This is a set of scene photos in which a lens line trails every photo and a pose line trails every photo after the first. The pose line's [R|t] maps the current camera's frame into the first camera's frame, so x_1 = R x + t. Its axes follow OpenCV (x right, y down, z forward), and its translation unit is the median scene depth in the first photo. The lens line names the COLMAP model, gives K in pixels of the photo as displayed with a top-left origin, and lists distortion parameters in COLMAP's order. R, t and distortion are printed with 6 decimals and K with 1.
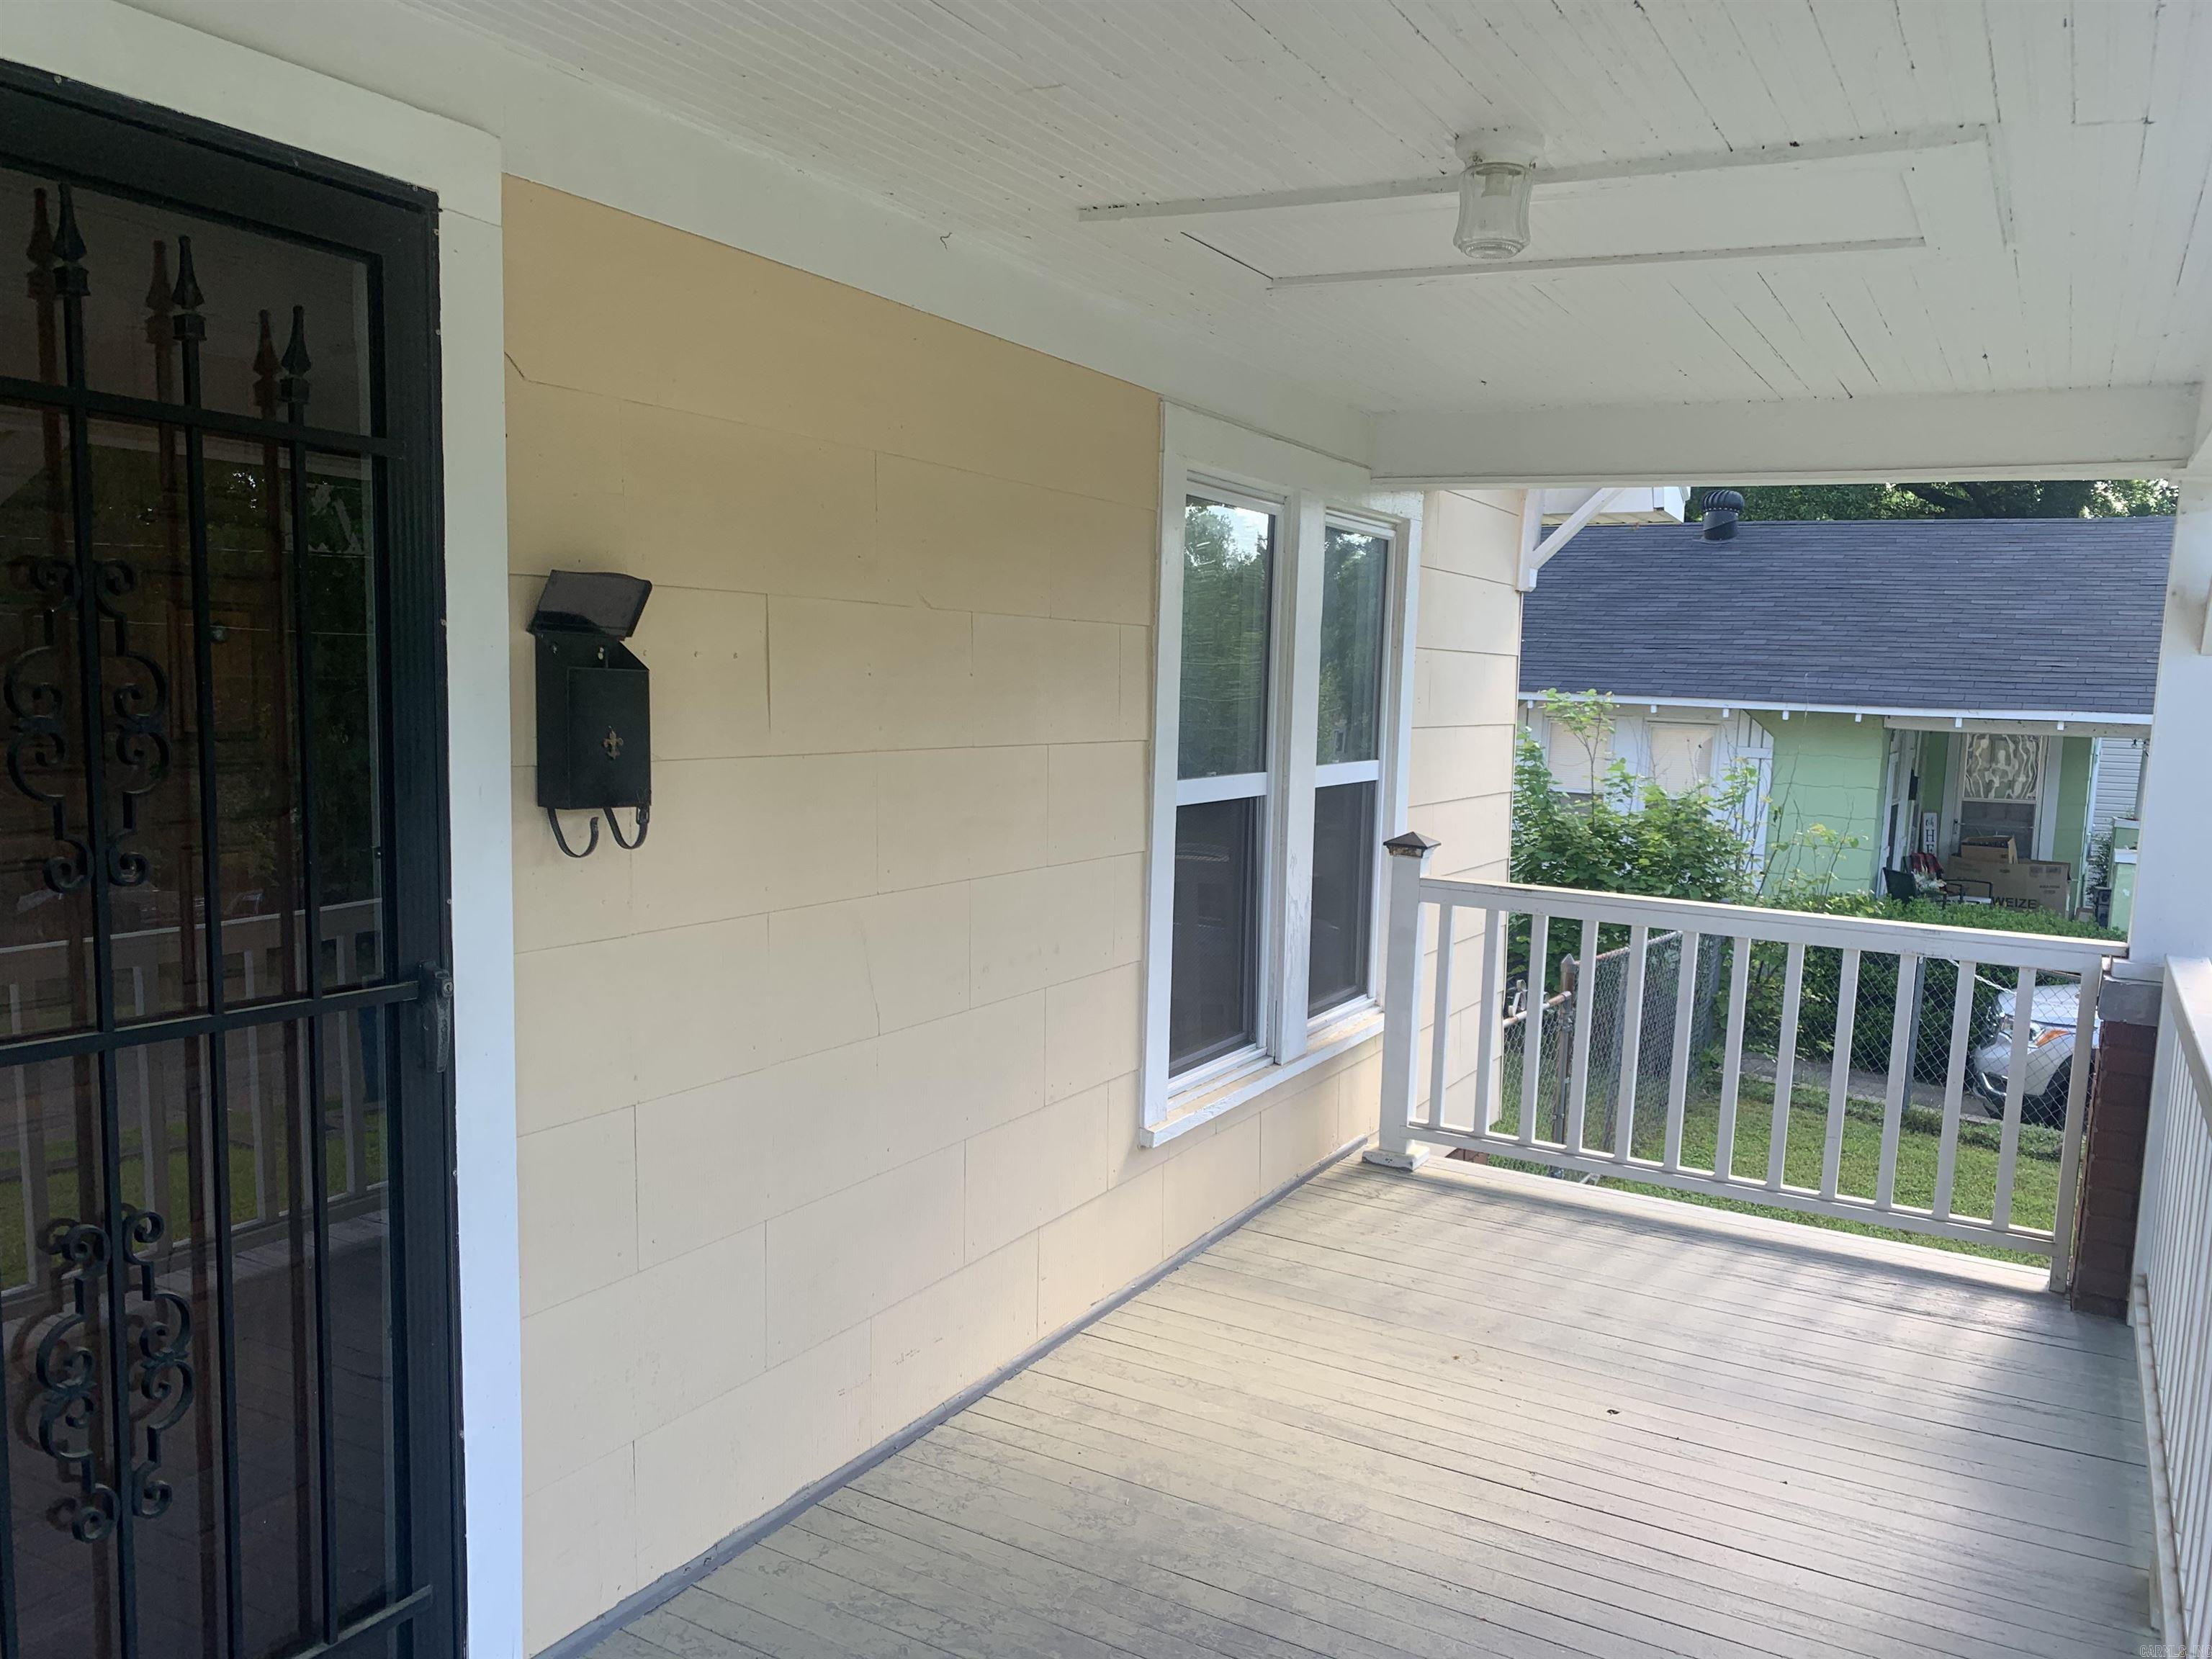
lens RADIAL K [[1719.6, 0, 1106.0], [0, 1719.6, 829.5], [0, 0, 1]] dist [0.079228, -0.131098]
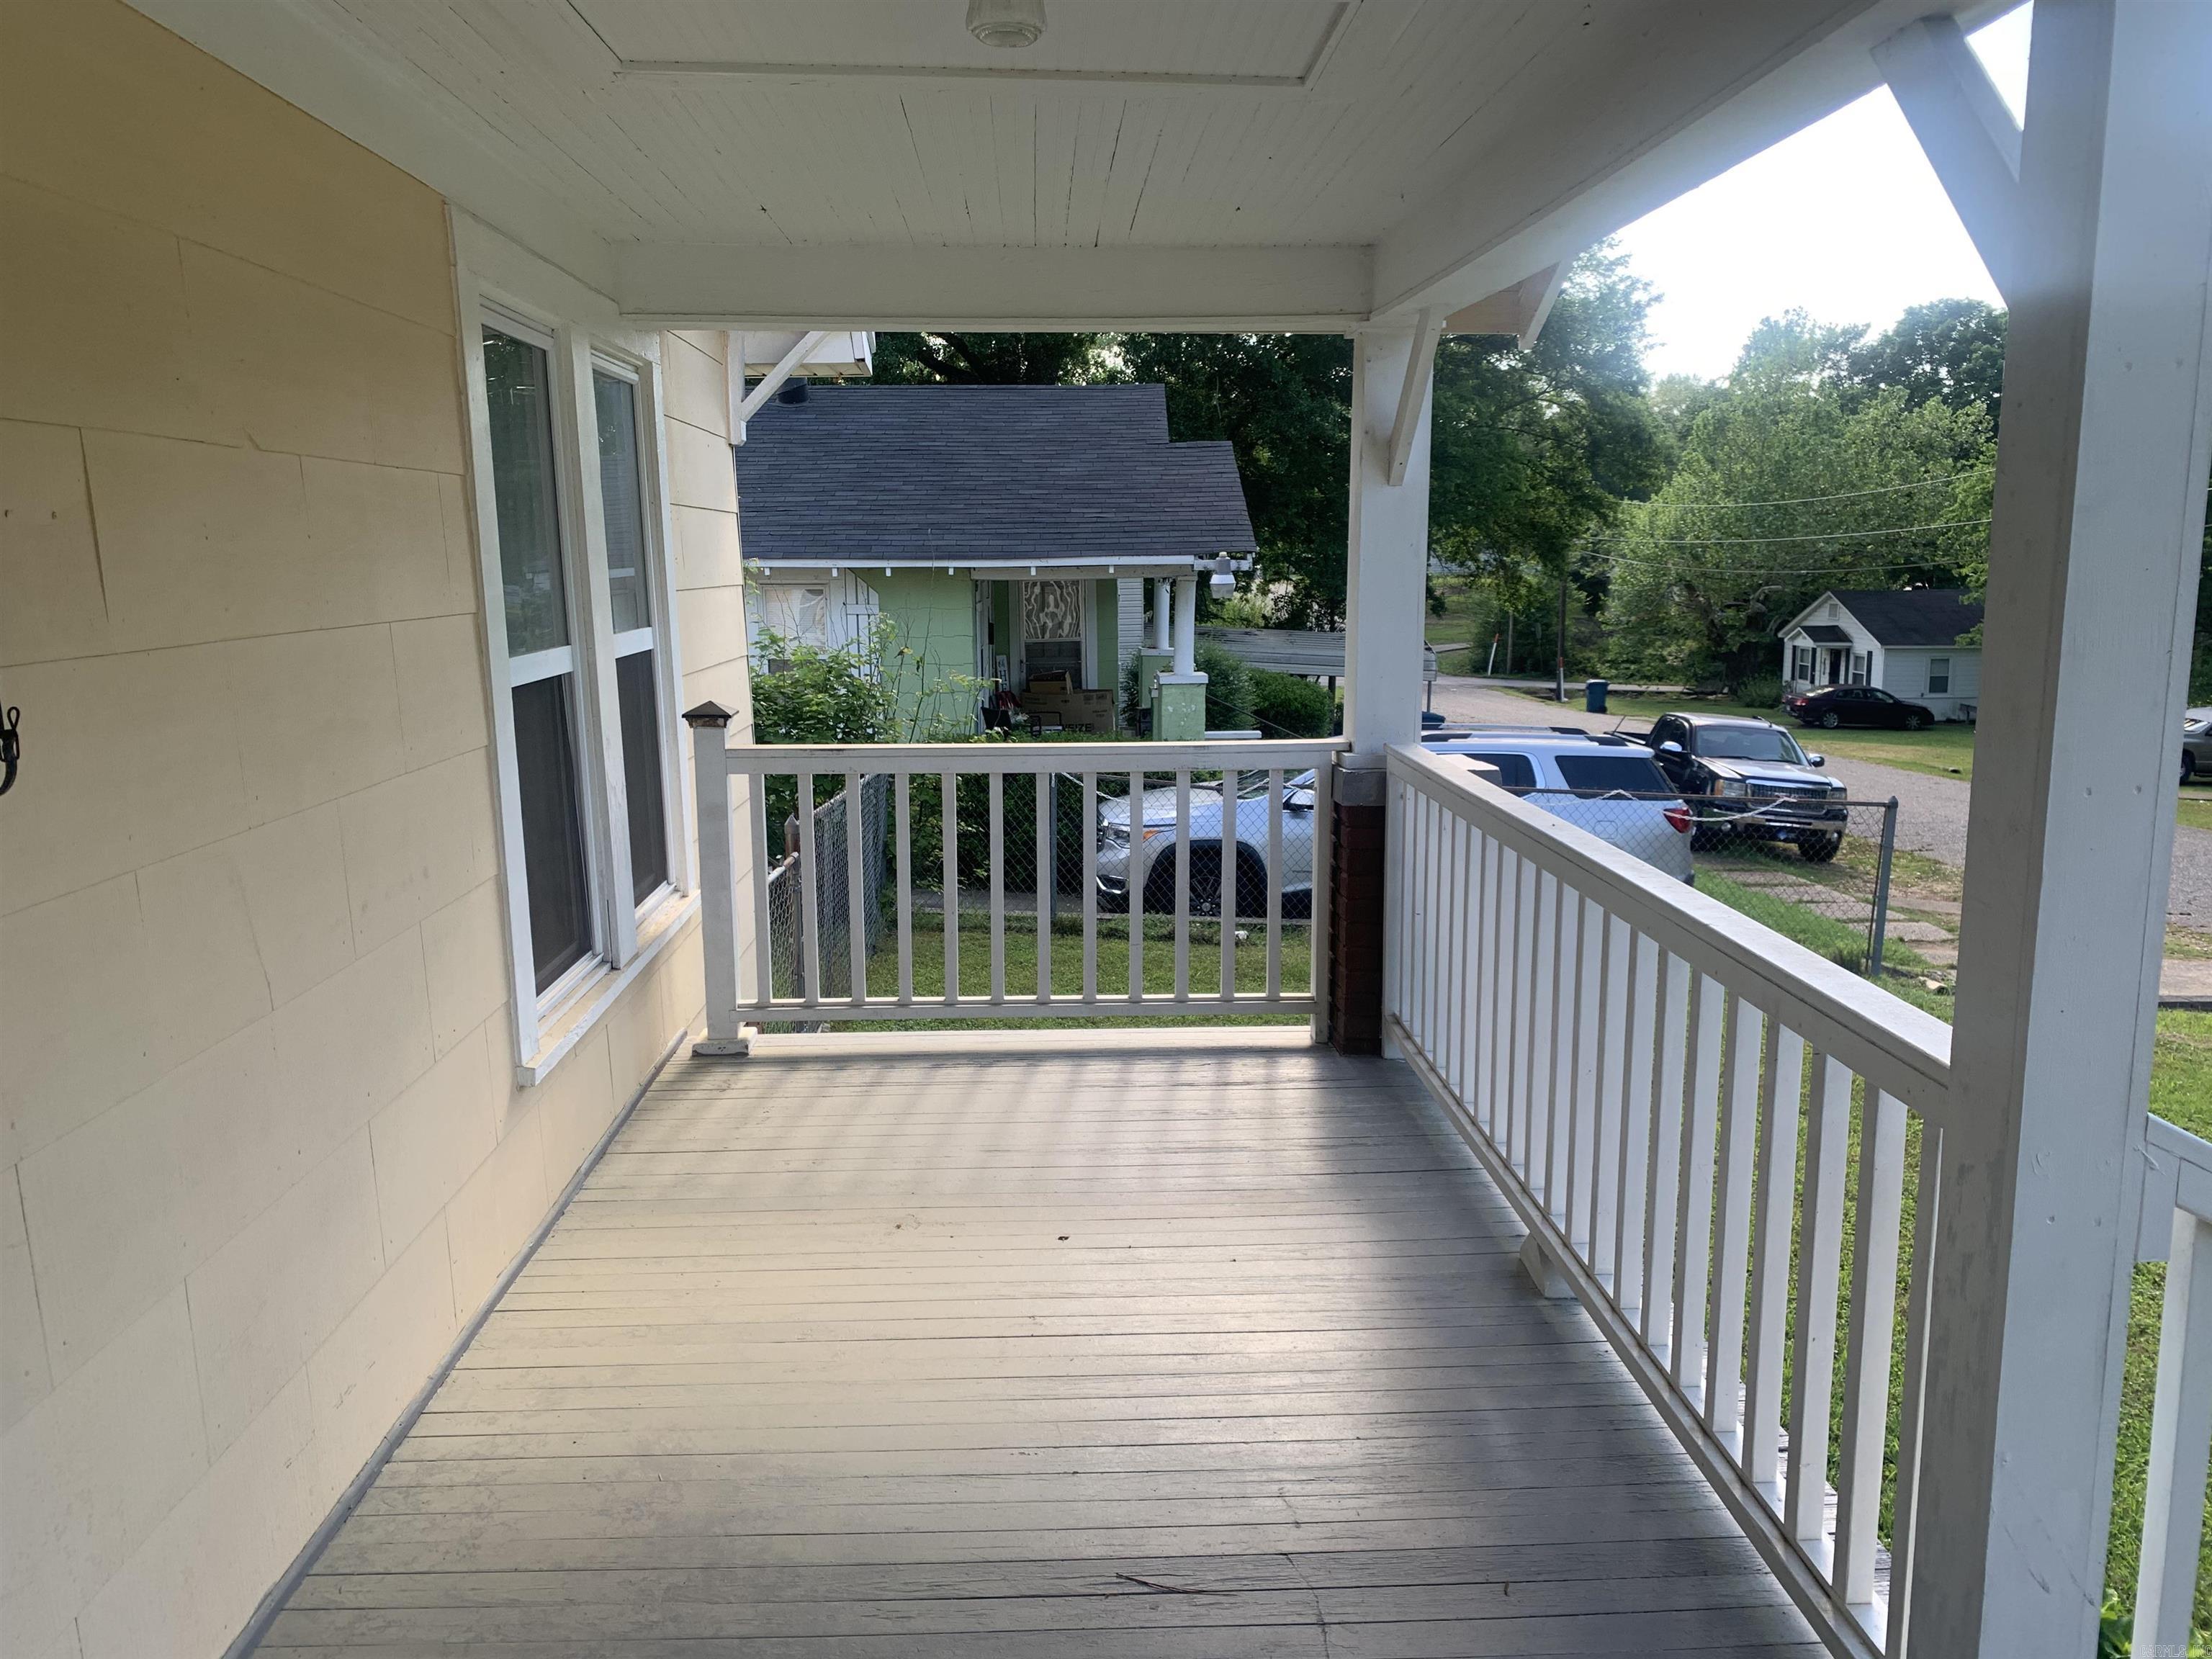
lens RADIAL K [[1690.4, 0, 1106.0], [0, 1690.4, 829.5], [0, 0, 1]] dist [0.134874, -0.279860]
pose [[0.848046, -0.128992, 0.513983, -0.125612], [0.090419, 0.990921, 0.099499, -0.002303], [-0.522151, -0.037906, 0.852010, 0.096240]]
